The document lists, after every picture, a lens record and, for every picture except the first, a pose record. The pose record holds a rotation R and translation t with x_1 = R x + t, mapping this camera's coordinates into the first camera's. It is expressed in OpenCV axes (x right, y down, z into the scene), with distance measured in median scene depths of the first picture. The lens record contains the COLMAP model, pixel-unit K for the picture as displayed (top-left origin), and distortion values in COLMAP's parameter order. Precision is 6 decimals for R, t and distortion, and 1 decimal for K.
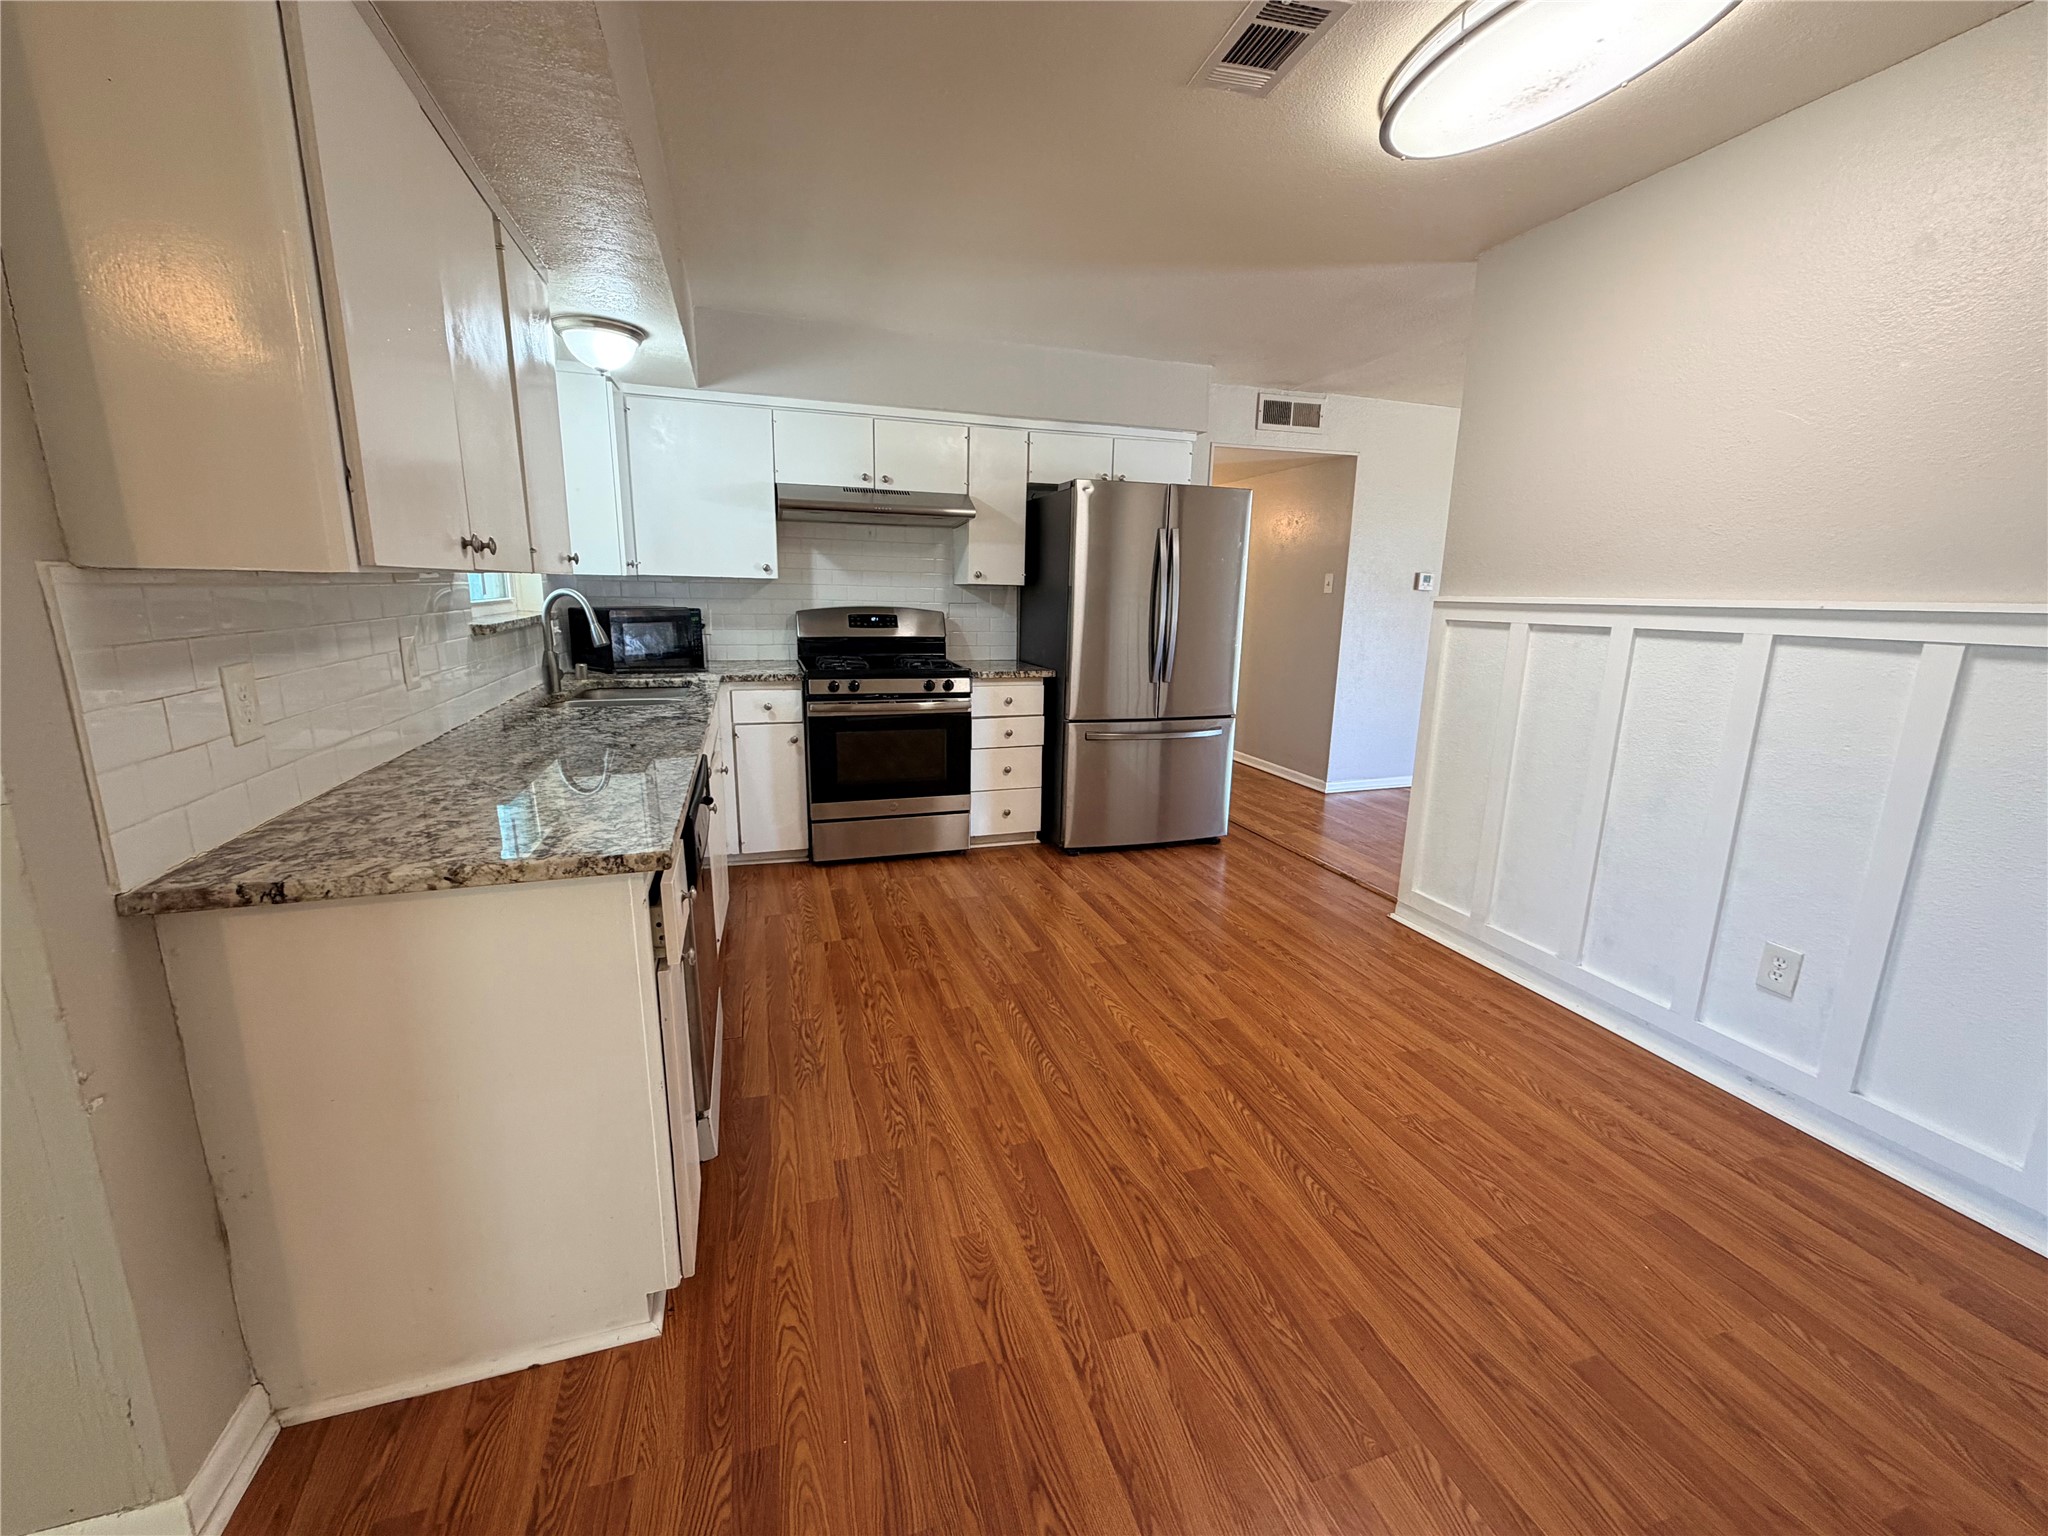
lens RADIAL K [[818.4, 0, 1020.0], [0, 818.4, 766.6], [0, 0, 1]] dist [0.001306, -0.000181]
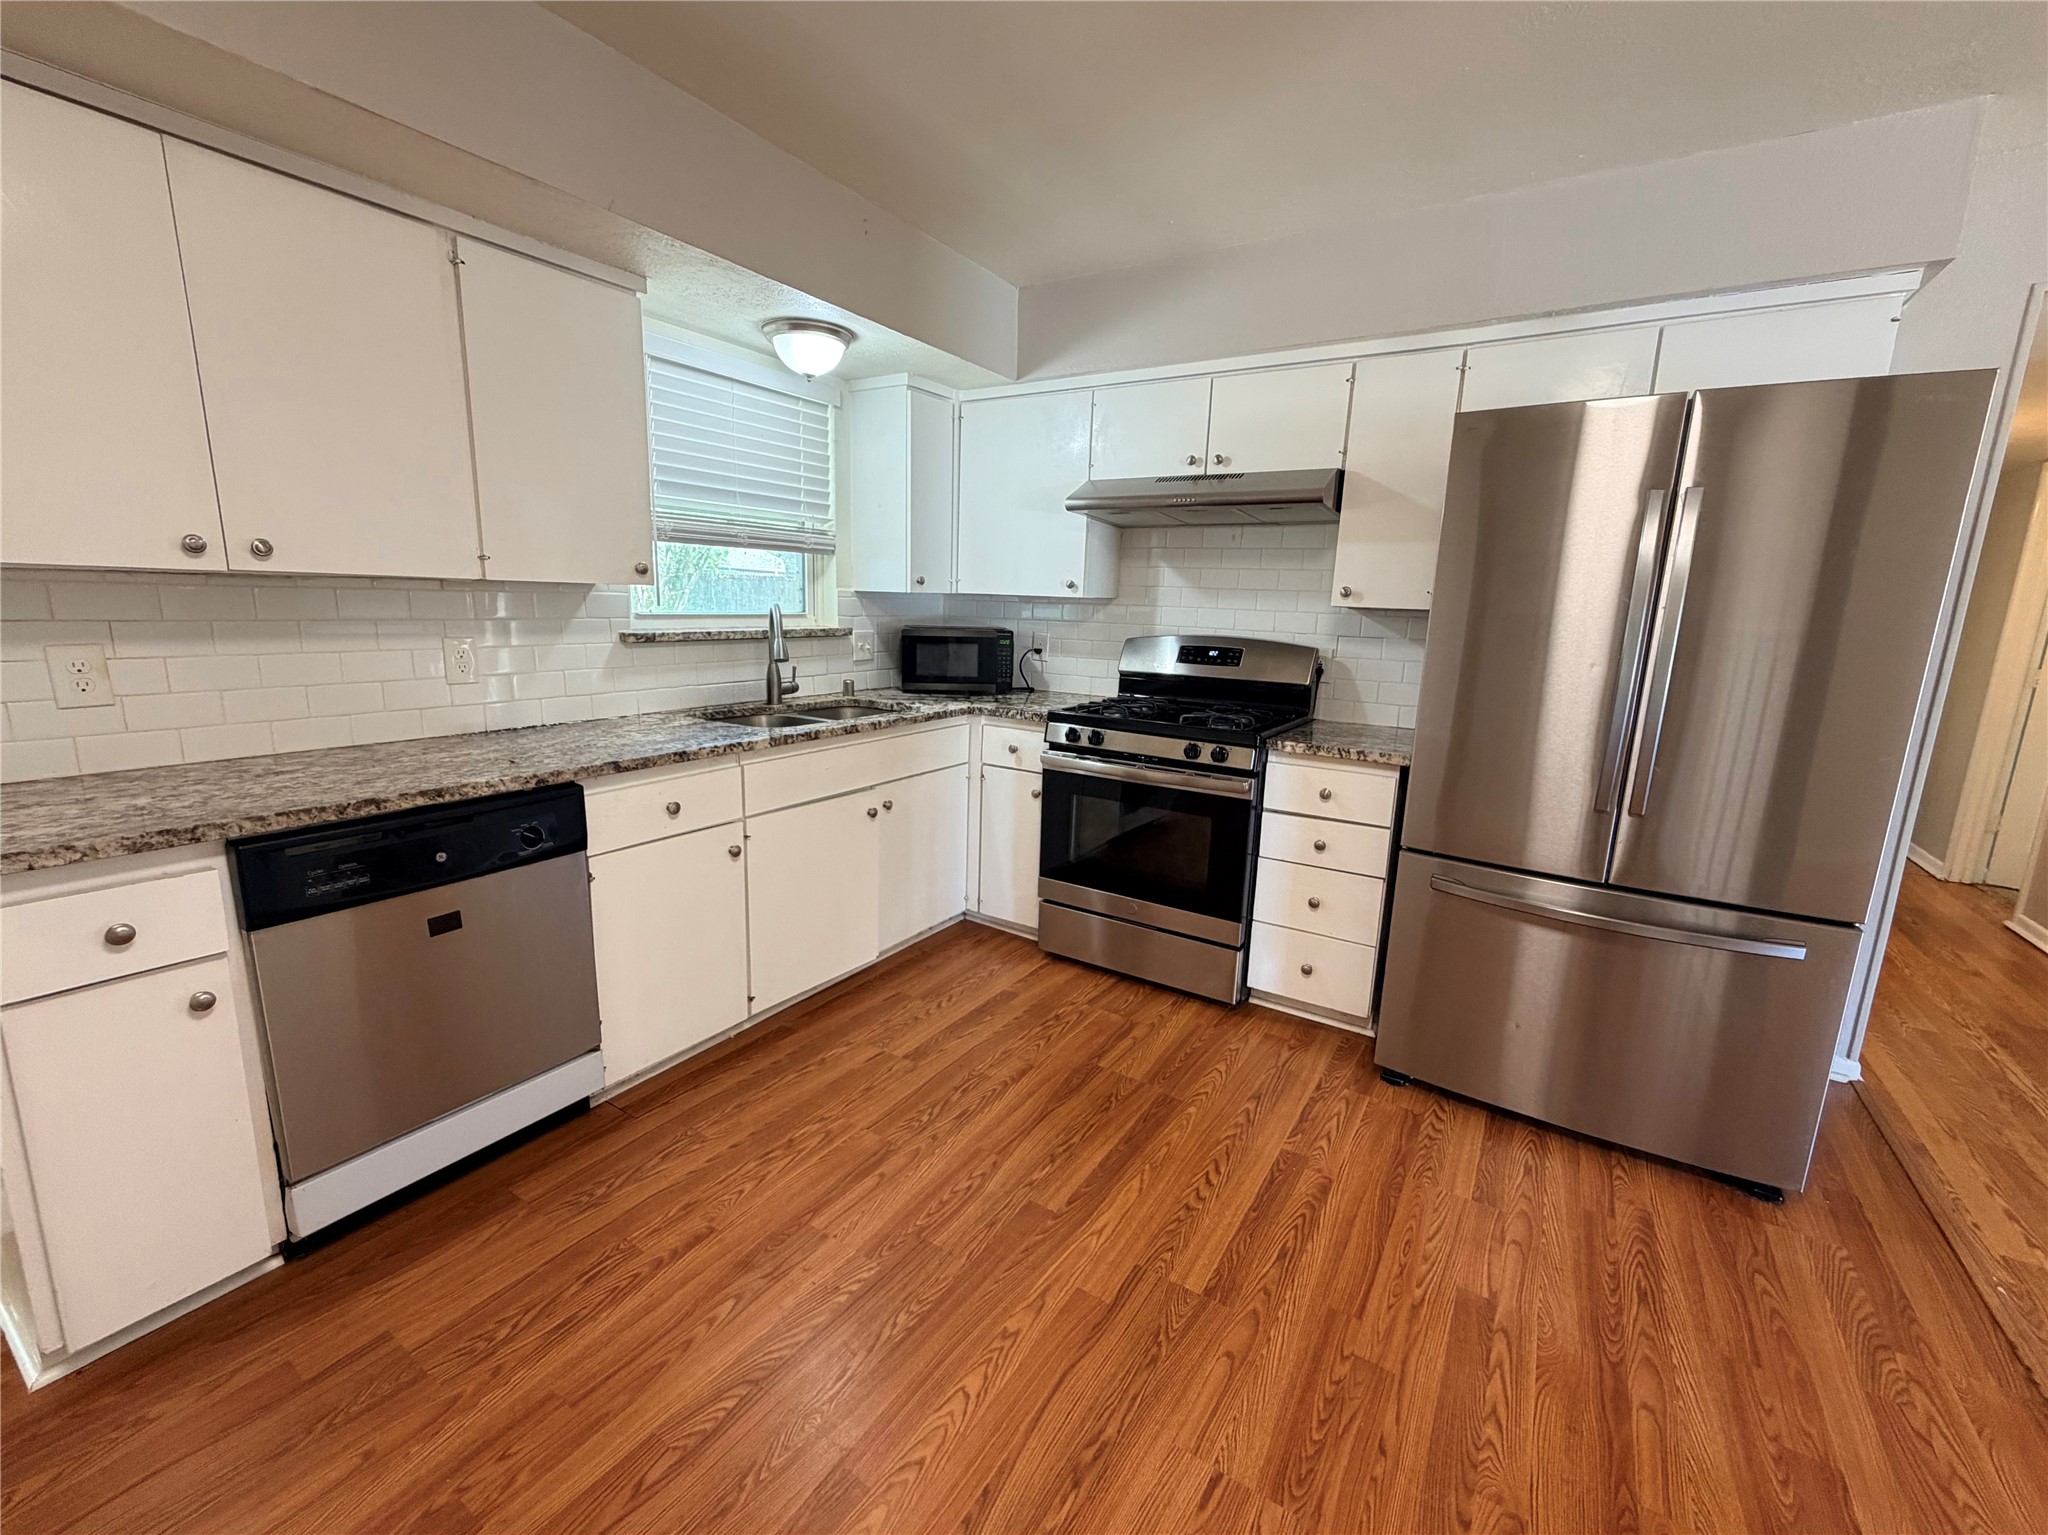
lens RADIAL K [[833.7, 0, 1012.4], [0, 833.7, 769.1], [0, 0, 1]] dist [-0.002458, -0.000147]
pose [[0.634666, 0.155902, -0.756897, 0.422602], [-0.184319, 0.981711, 0.047654, -0.116946], [0.750483, 0.109266, 0.651794, 0.563307]]
